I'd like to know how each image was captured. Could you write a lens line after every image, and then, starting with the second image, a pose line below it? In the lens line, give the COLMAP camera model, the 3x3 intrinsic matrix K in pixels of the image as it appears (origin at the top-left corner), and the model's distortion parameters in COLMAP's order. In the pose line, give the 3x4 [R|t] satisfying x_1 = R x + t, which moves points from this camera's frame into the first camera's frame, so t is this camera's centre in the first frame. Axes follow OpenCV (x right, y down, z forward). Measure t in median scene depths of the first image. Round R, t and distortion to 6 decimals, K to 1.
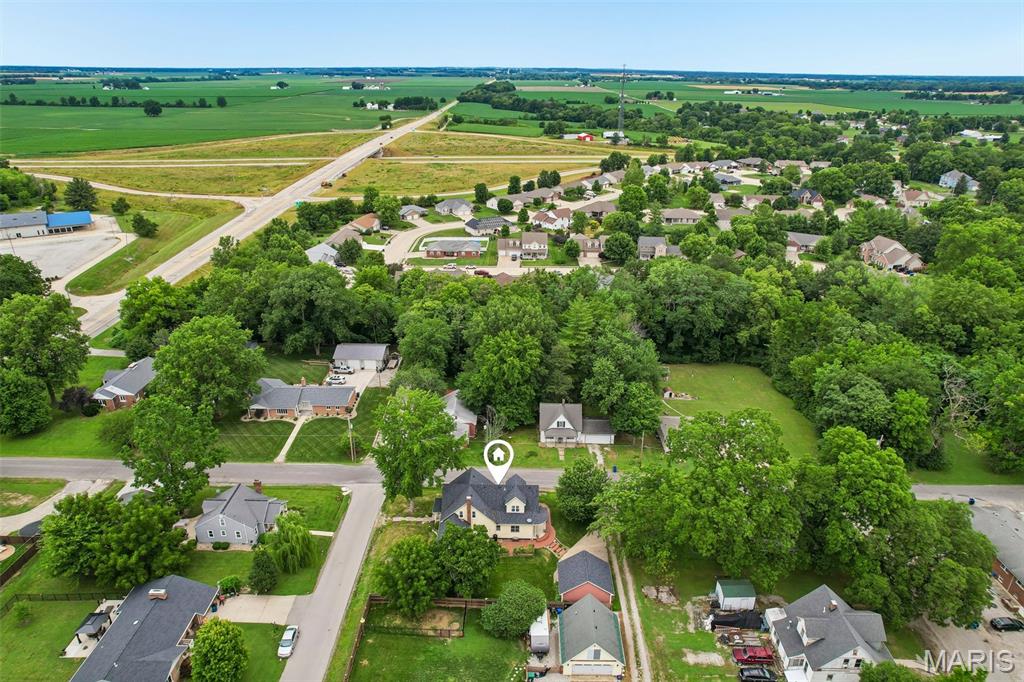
lens RADIAL K [[655.8, 0, 515.5], [0, 655.8, 346.6], [0, 0, 1]] dist [-0.080726, 0.078070]
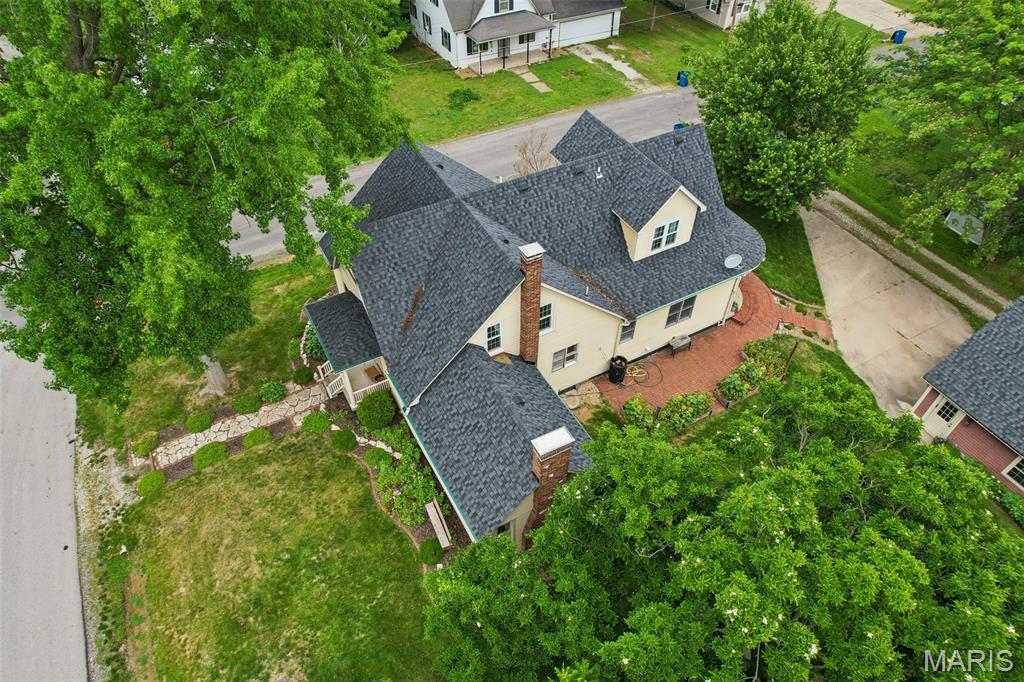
lens RADIAL K [[655.8, 0, 515.5], [0, 655.8, 346.6], [0, 0, 1]] dist [-0.080726, 0.078070]
pose [[0.870486, -0.366262, 0.328795, -0.146268], [0.201370, 0.874573, 0.441104, 0.165418], [-0.449114, -0.317766, 0.835058, 0.808700]]
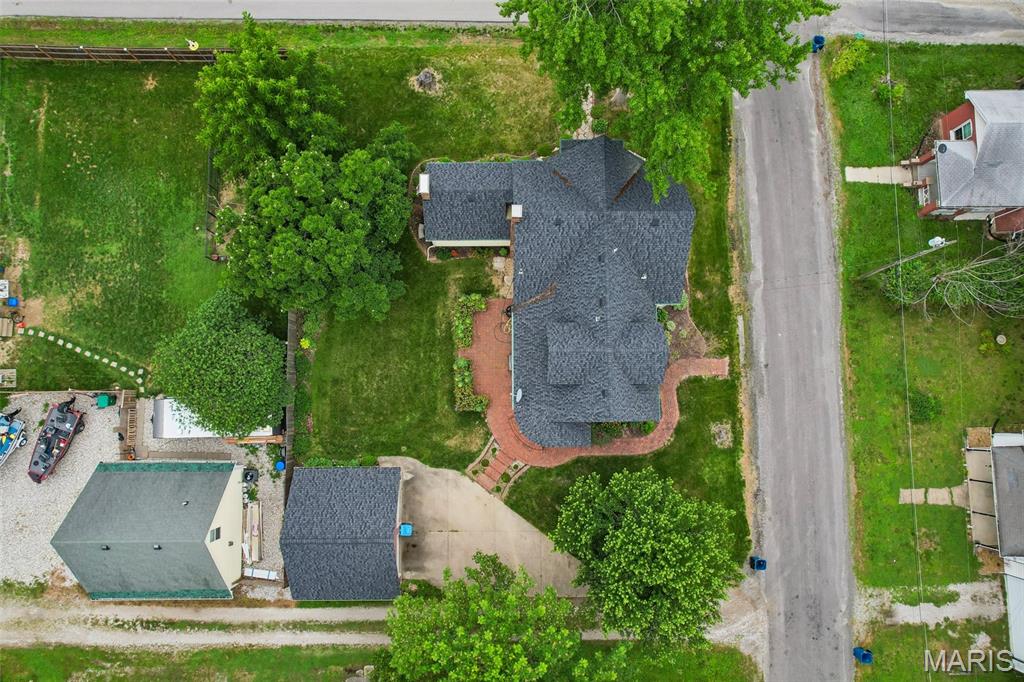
lens RADIAL K [[655.8, 0, 515.5], [0, 655.8, 346.6], [0, 0, 1]] dist [-0.080726, 0.078070]
pose [[0.018622, 0.992773, -0.118550, 0.037156], [-0.417365, 0.115464, 0.901374, -0.063875], [0.908548, 0.032694, 0.416499, 0.837941]]
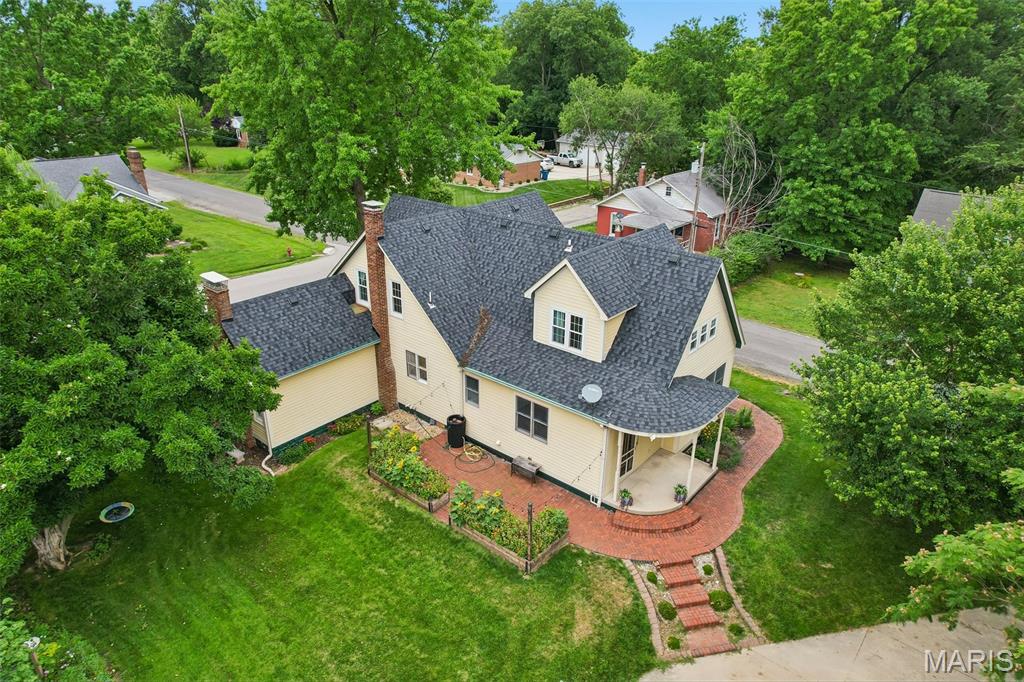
lens RADIAL K [[655.8, 0, 515.5], [0, 655.8, 346.6], [0, 0, 1]] dist [-0.080726, 0.078070]
pose [[0.773257, 0.253468, -0.581229, 0.109404], [-0.252930, 0.963846, 0.083830, 0.241122], [0.581464, 0.082188, 0.809410, 0.825969]]
